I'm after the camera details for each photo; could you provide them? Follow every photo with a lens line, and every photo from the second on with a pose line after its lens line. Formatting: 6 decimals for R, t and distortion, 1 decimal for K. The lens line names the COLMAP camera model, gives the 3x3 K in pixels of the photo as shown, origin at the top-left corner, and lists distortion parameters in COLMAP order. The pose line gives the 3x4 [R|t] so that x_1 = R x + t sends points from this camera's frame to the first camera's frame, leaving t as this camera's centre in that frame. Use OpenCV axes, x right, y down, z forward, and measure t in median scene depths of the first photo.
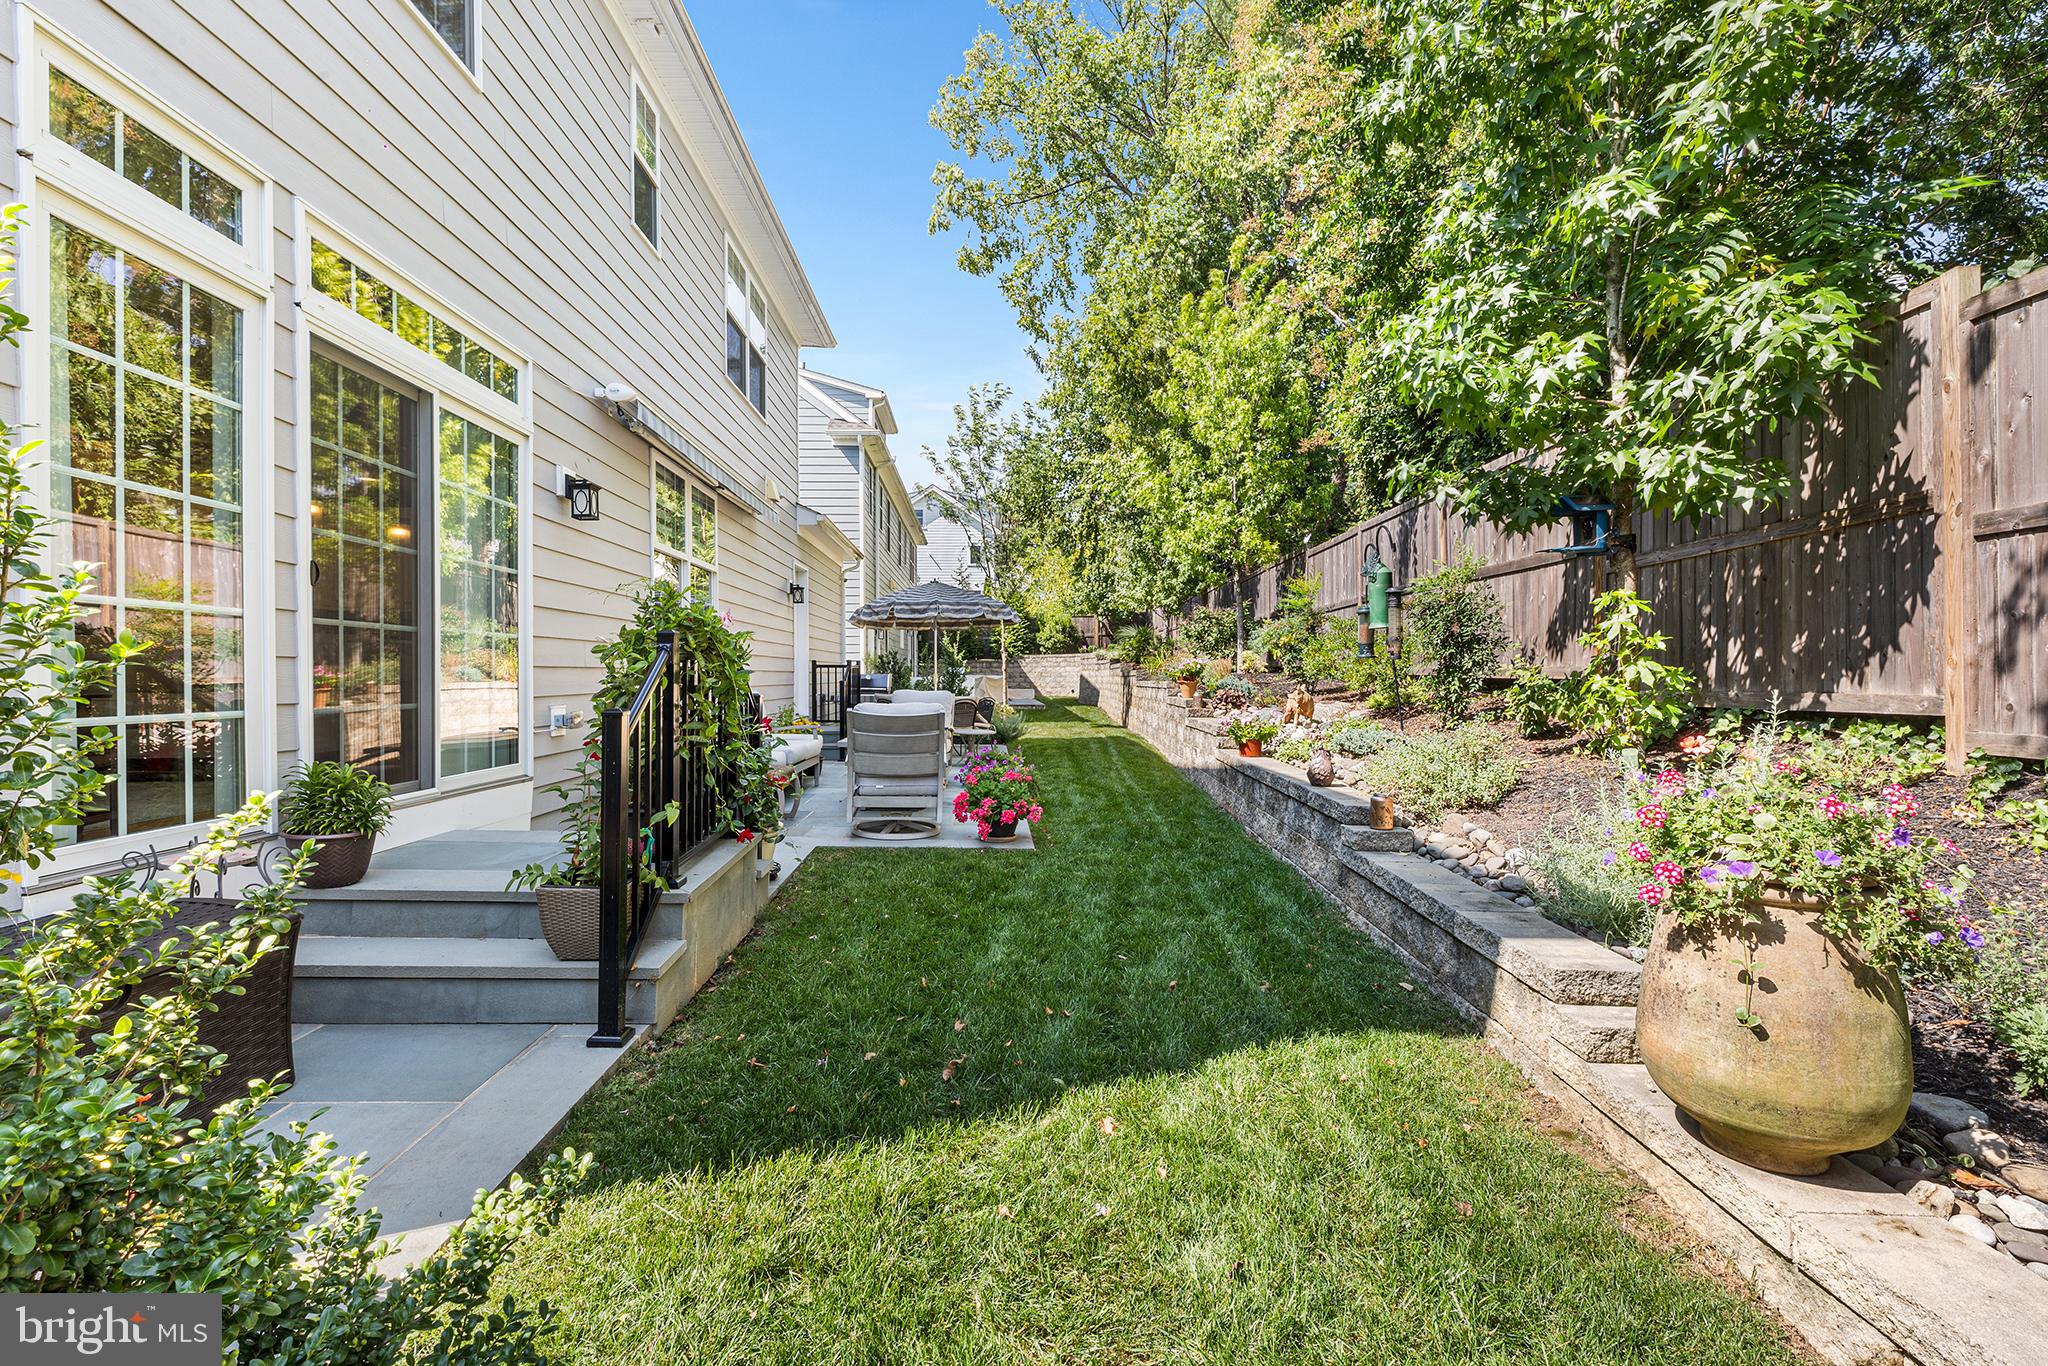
lens RADIAL K [[937.0, 0, 1027.4], [0, 937.0, 668.7], [0, 0, 1]] dist [0.000253, 0.000107]
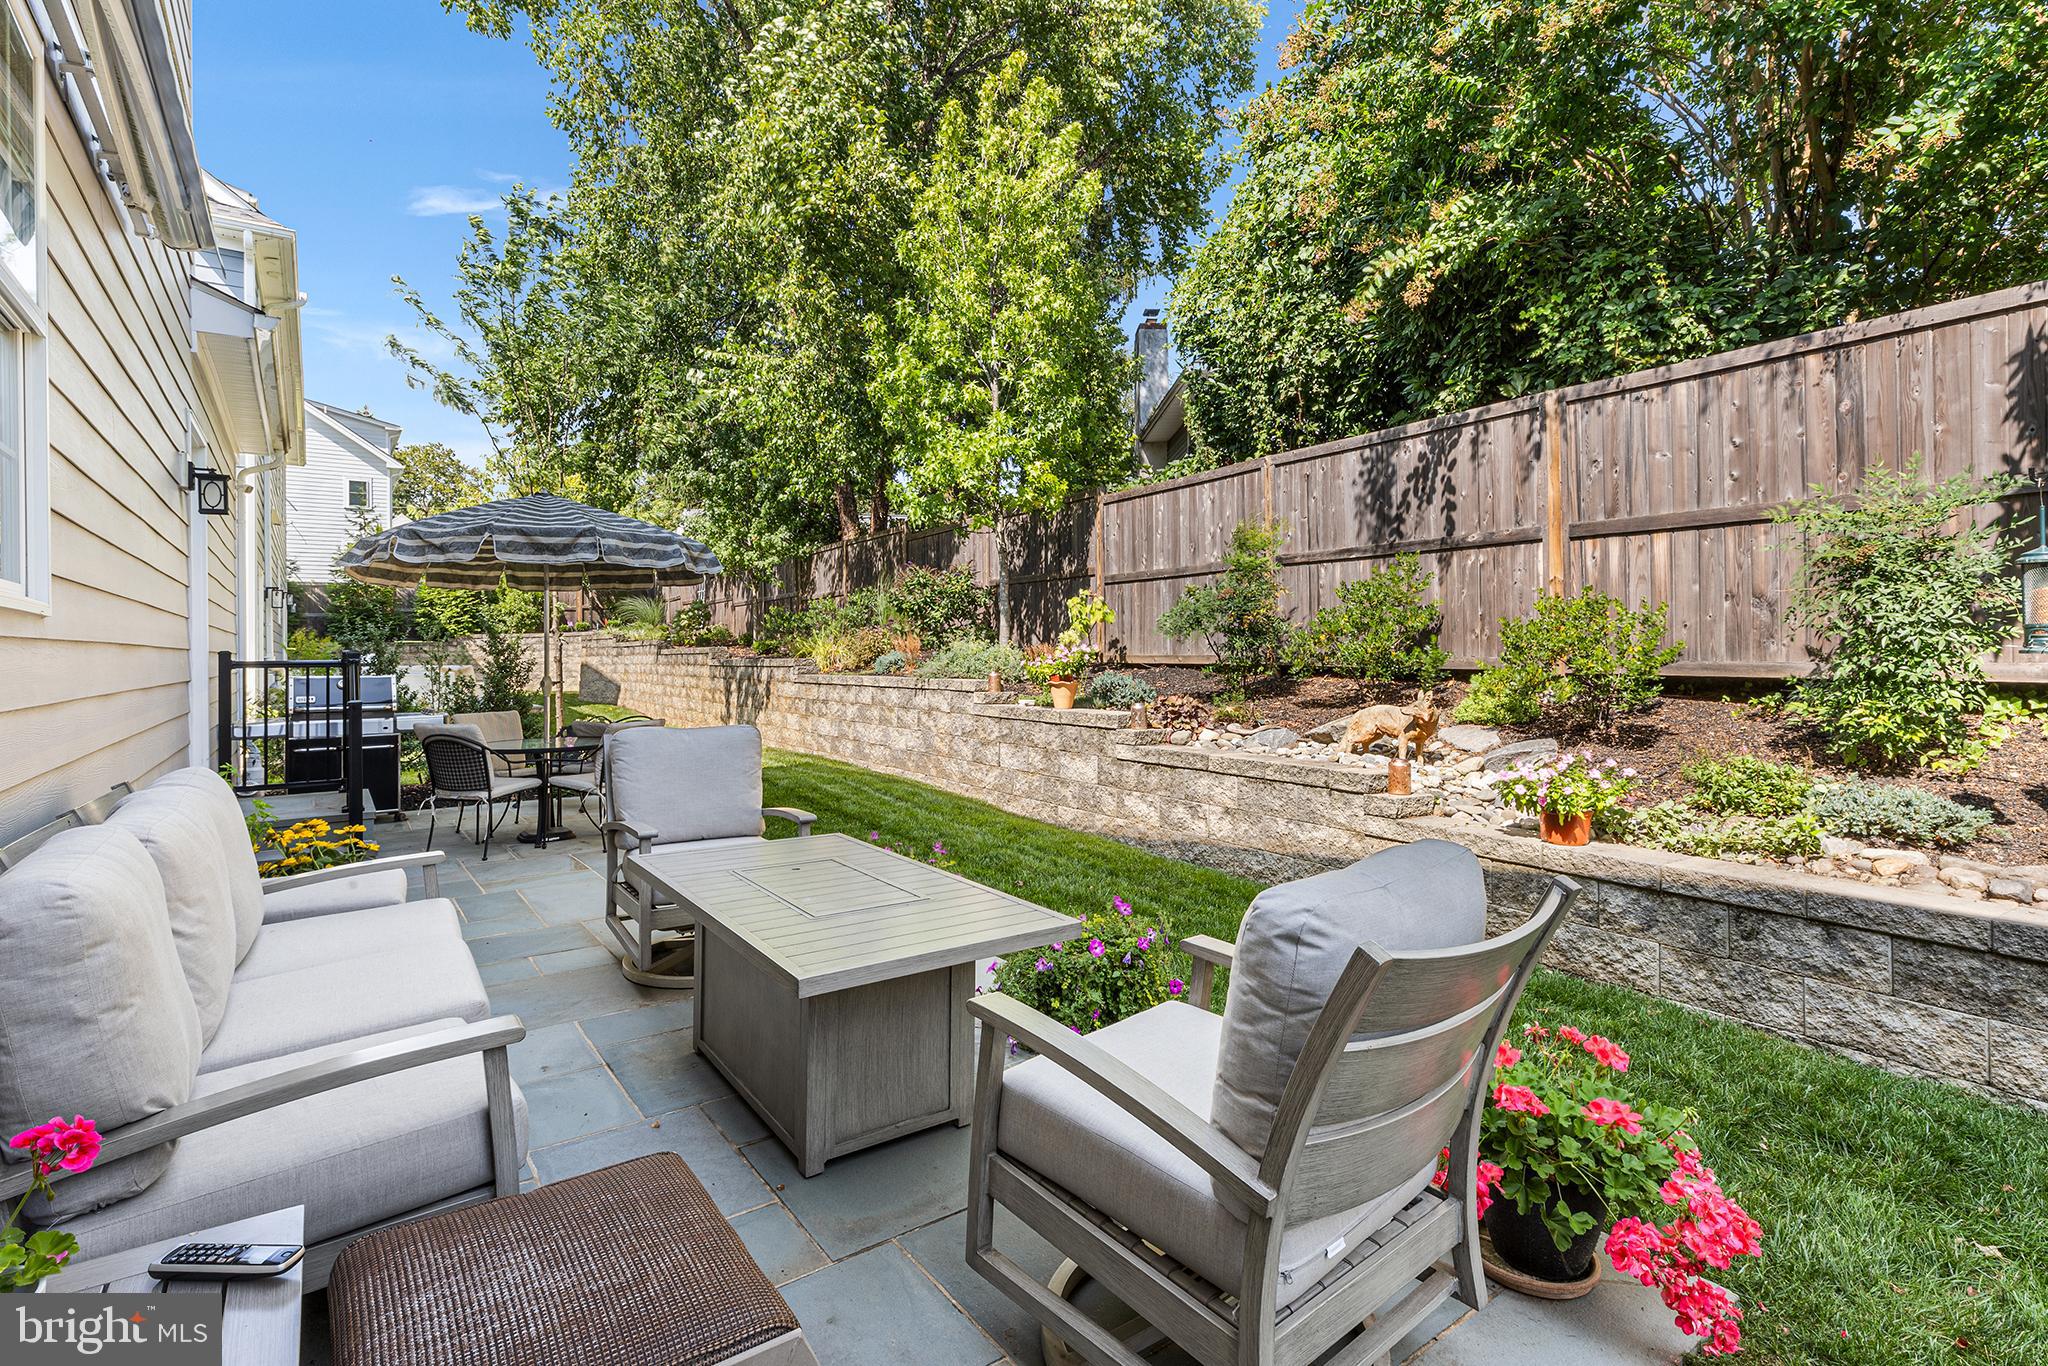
lens RADIAL K [[937.0, 0, 1027.4], [0, 937.0, 668.7], [0, 0, 1]] dist [0.000253, 0.000107]
pose [[0.829183, -0.016301, 0.558739, -0.374737], [0.005093, 0.999753, 0.021611, -0.019120], [-0.558954, -0.015074, 0.829062, 0.962395]]
